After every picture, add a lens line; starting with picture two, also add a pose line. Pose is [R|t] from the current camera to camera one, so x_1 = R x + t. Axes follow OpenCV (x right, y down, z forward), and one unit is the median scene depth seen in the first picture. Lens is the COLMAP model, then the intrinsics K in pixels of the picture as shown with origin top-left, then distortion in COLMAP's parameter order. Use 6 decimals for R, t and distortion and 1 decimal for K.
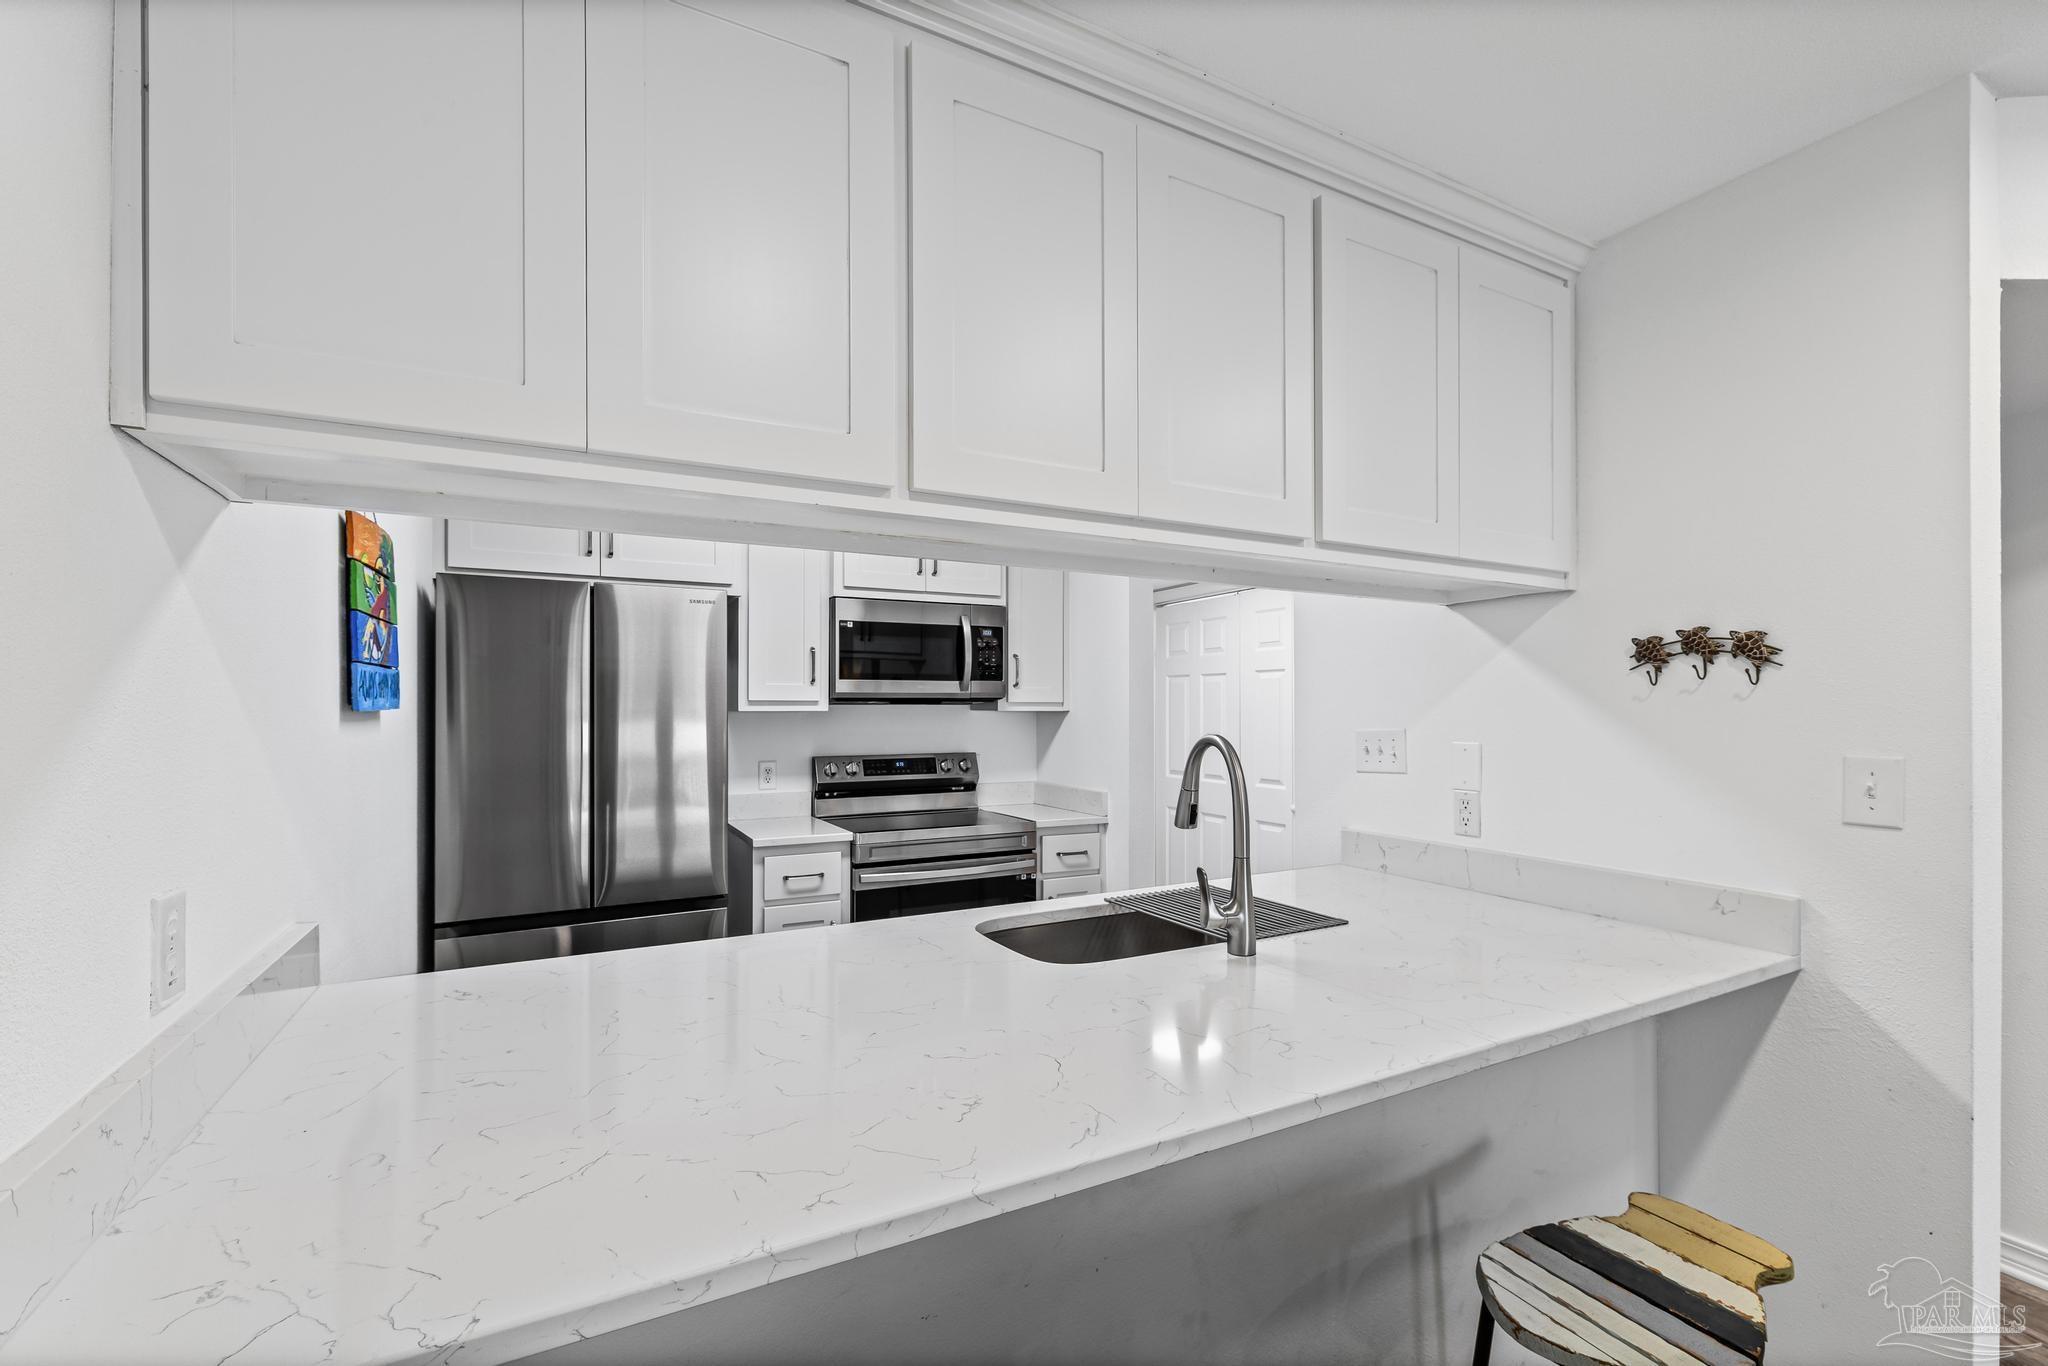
lens RADIAL K [[867.1, 0, 1025.1], [0, 867.1, 701.2], [0, 0, 1]] dist [0.002205, -0.001033]
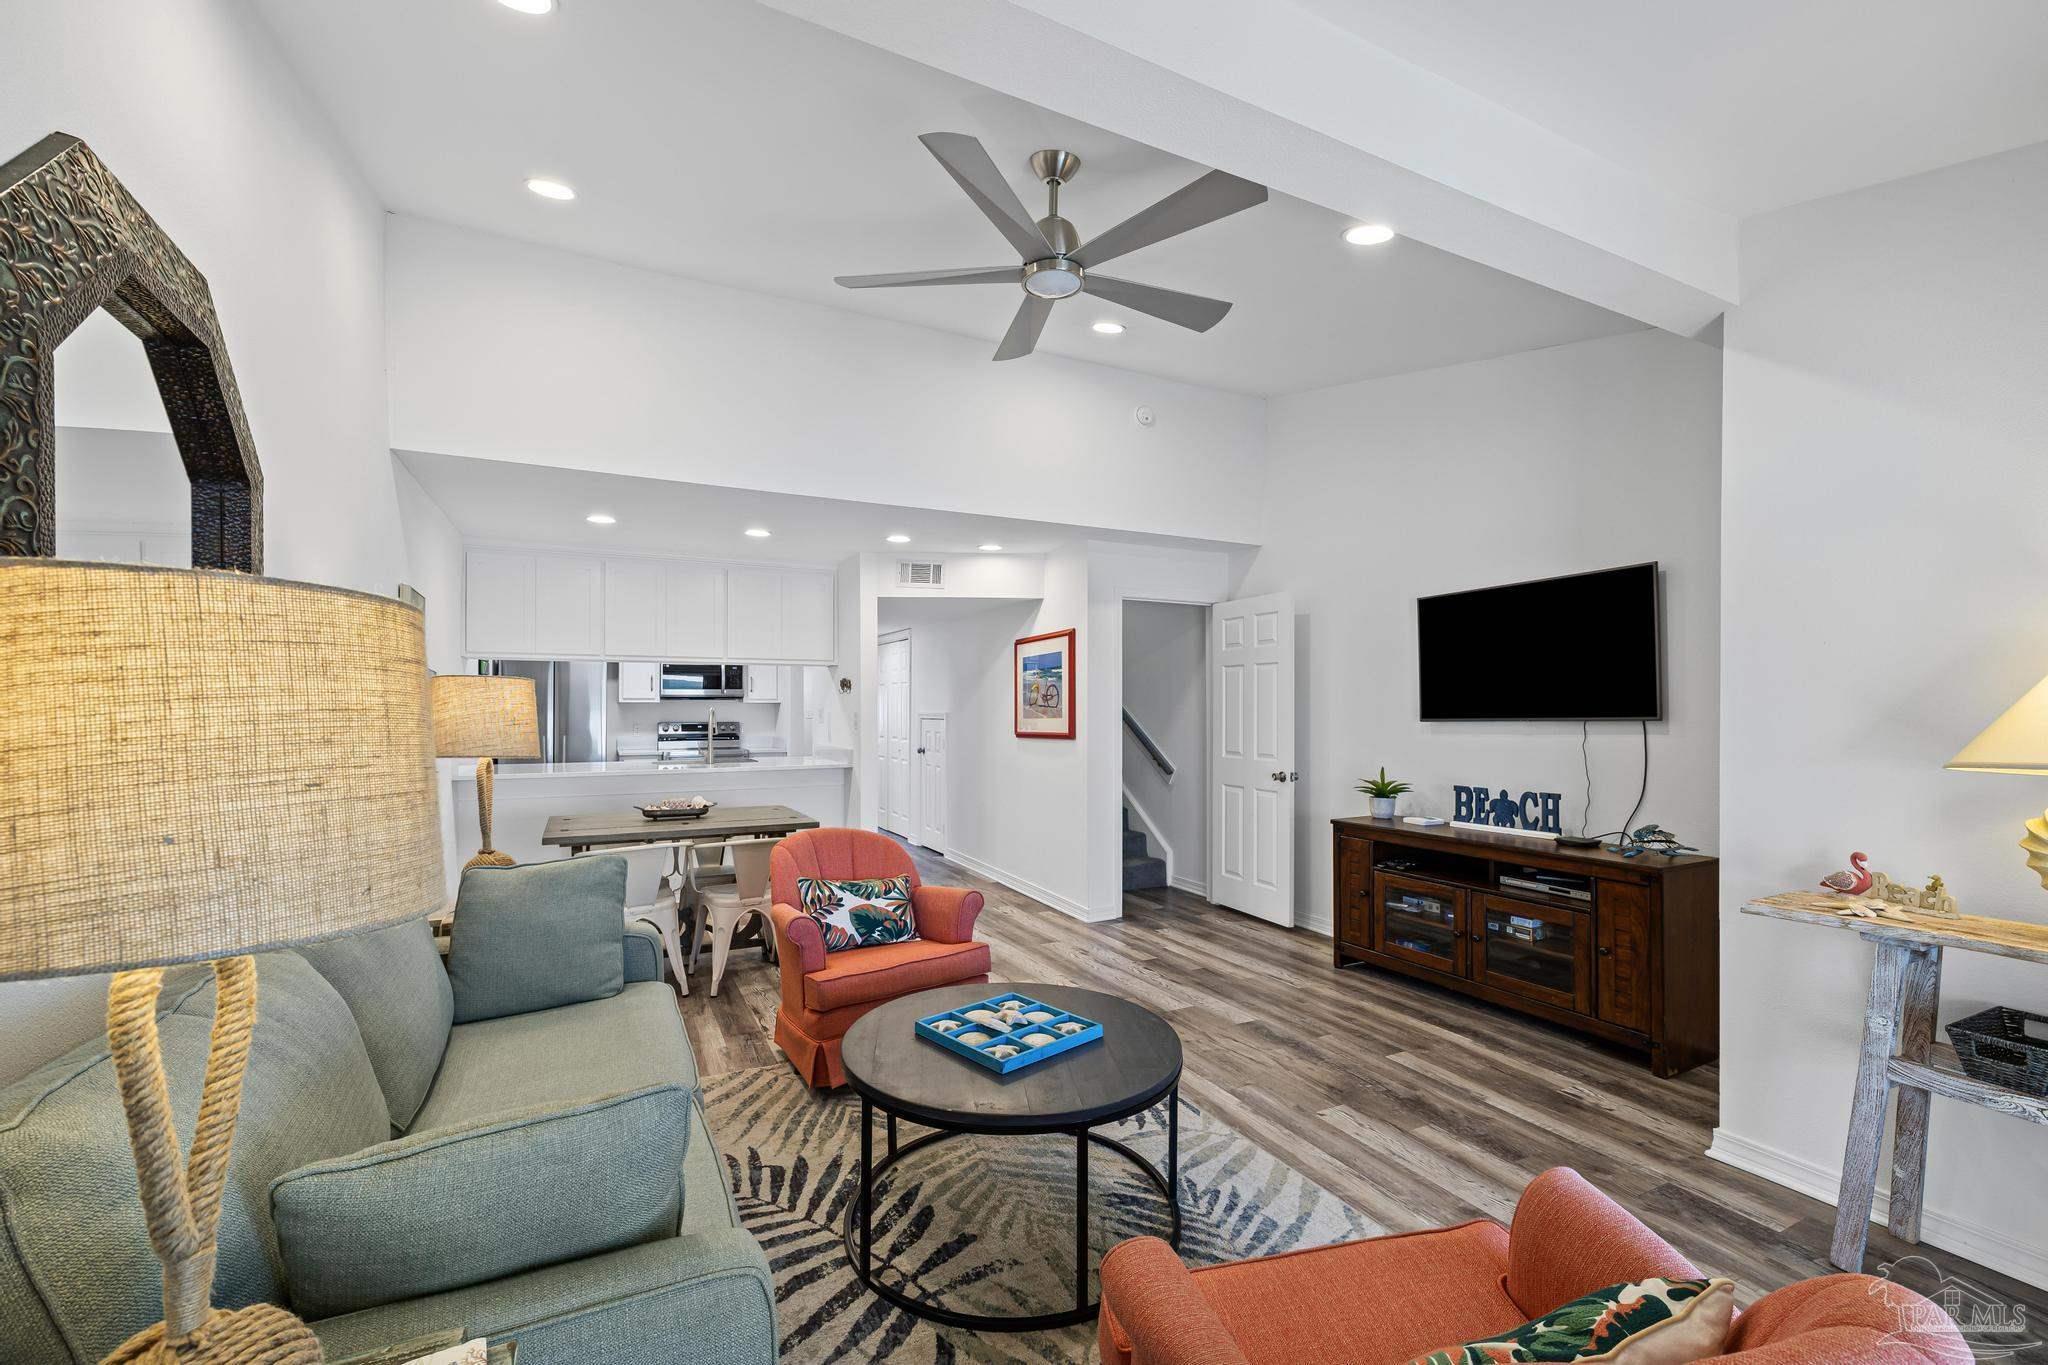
lens RADIAL K [[867.1, 0, 1026.6], [0, 867.1, 686.6], [0, 0, 1]] dist [0.002205, -0.001033]
pose [[0.999880, -0.000284, -0.015465, 0.829929], [0.000070, 0.999904, -0.013886, 0.001929], [0.015467, 0.013883, 0.999784, -1.368693]]
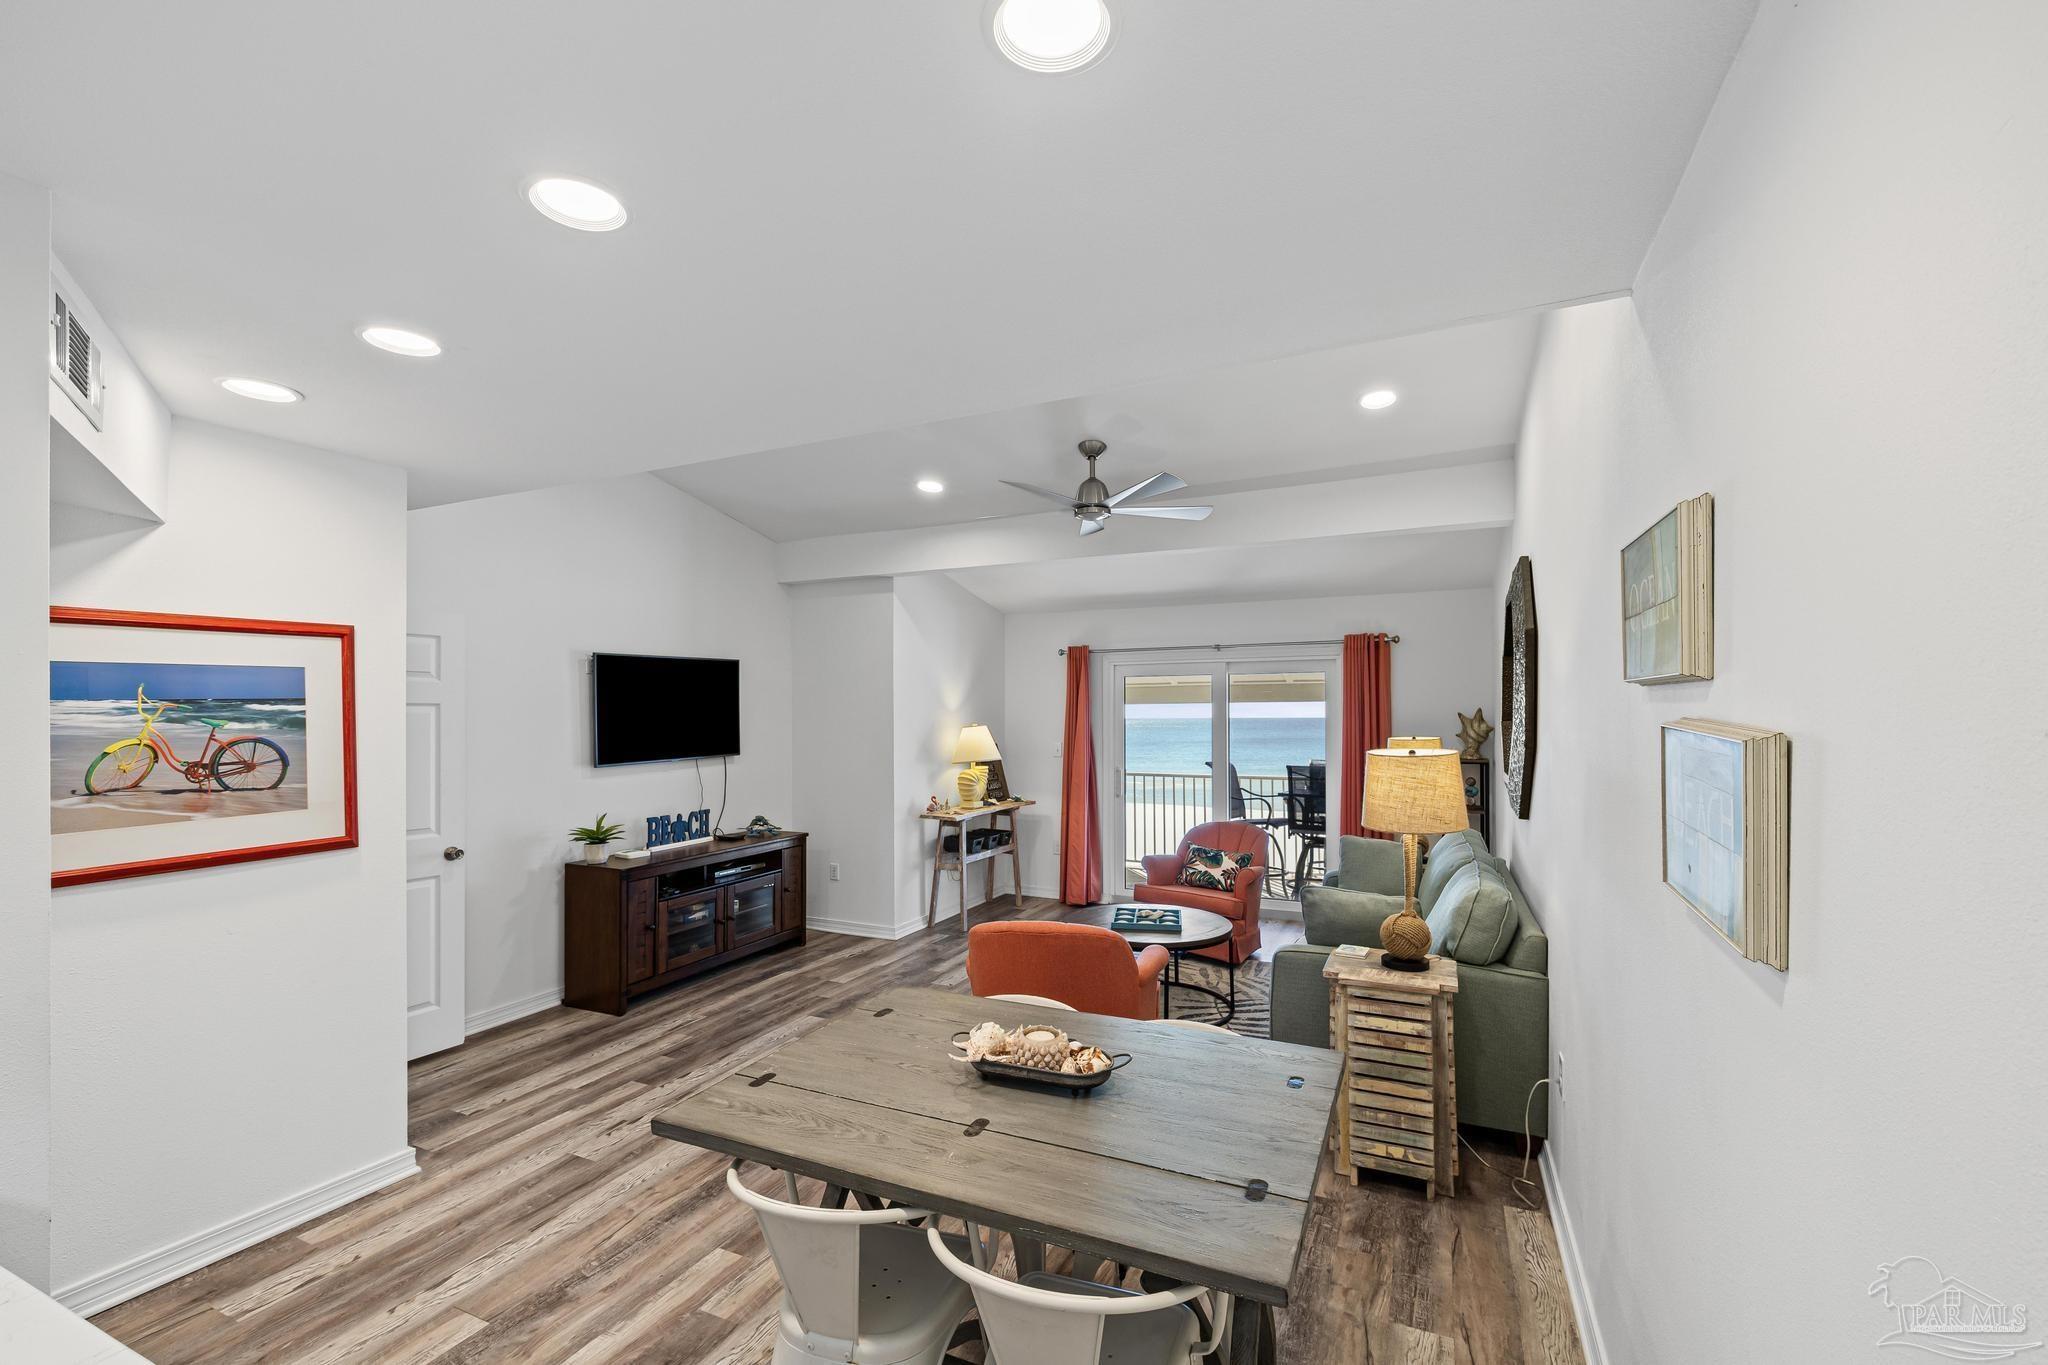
lens RADIAL K [[867.1, 0, 1016.5], [0, 867.1, 708.2], [0, 0, 1]] dist [0.002205, -0.001033]
pose [[-0.595969, 0.007590, 0.802971, -0.166536], [-0.005951, 0.999886, -0.013867, -0.046082], [-0.802985, -0.013043, -0.595856, 0.299536]]
